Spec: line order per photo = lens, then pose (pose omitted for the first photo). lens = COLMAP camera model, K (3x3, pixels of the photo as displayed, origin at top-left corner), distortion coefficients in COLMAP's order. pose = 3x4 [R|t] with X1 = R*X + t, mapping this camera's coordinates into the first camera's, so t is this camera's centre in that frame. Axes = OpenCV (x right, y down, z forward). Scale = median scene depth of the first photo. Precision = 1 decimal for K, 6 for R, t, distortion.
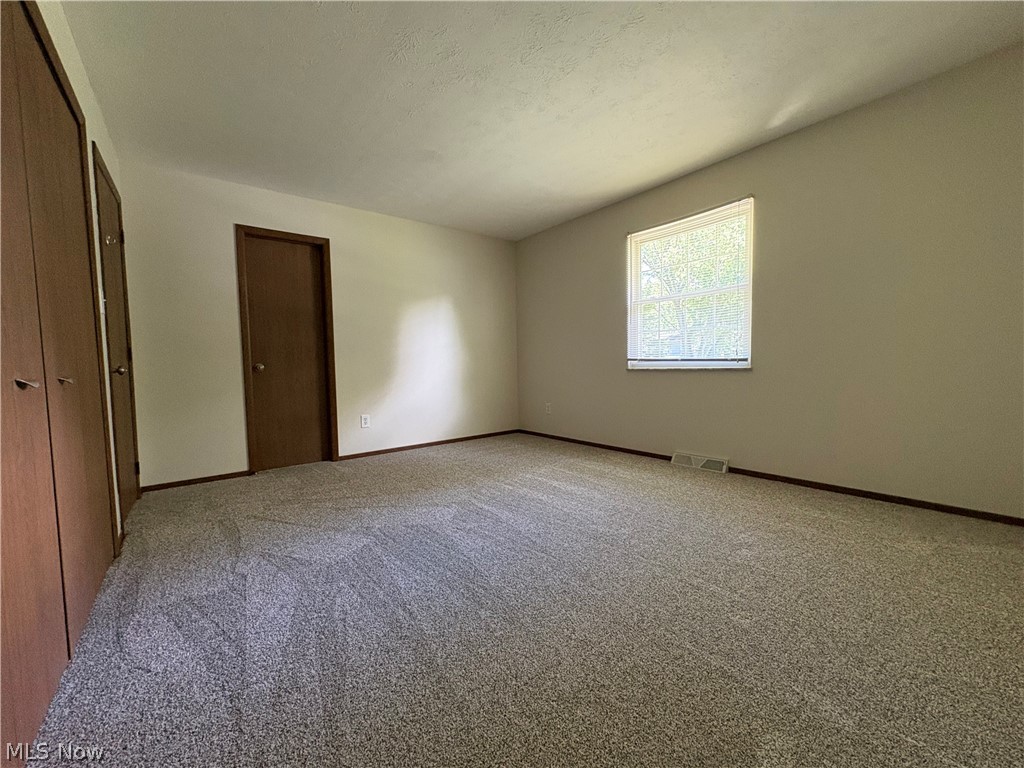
lens RADIAL K [[409.0, 0, 510.8], [0, 409.0, 385.4], [0, 0, 1]] dist [-0.000337, -0.000028]
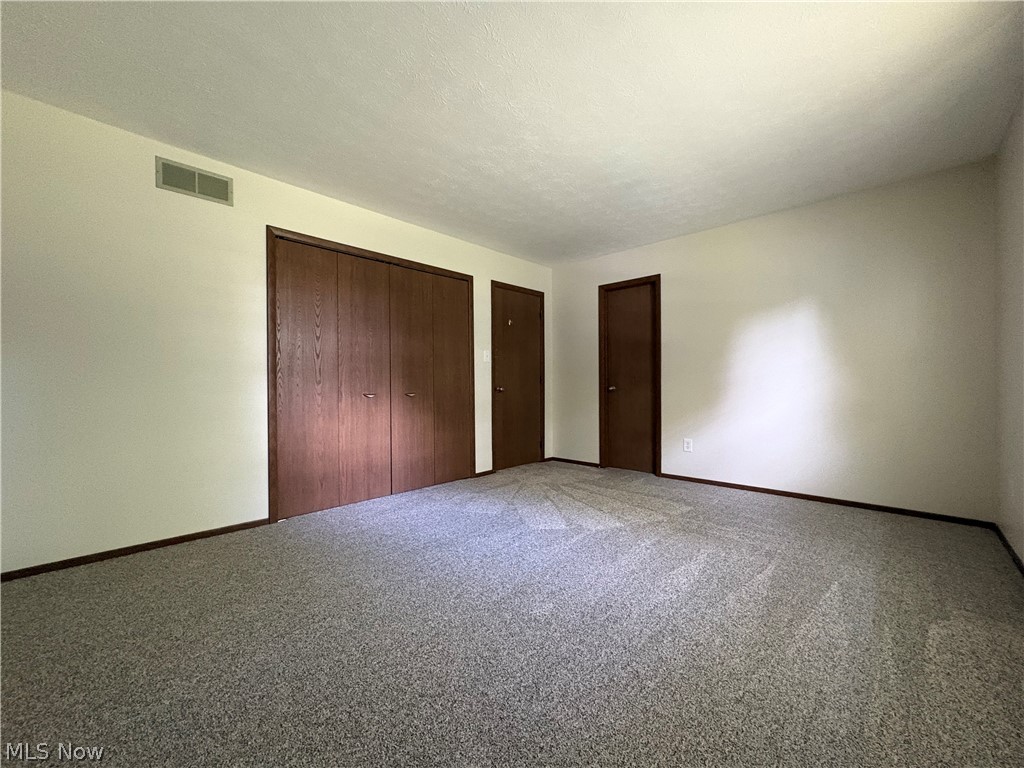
lens RADIAL K [[409.0, 0, 510.8], [0, 409.0, 385.4], [0, 0, 1]] dist [-0.000337, -0.000028]
pose [[0.145916, 0.026738, -0.988936, 0.706281], [-0.053184, 0.998401, 0.019147, -0.067710], [0.987866, 0.049802, 0.147105, 0.538624]]
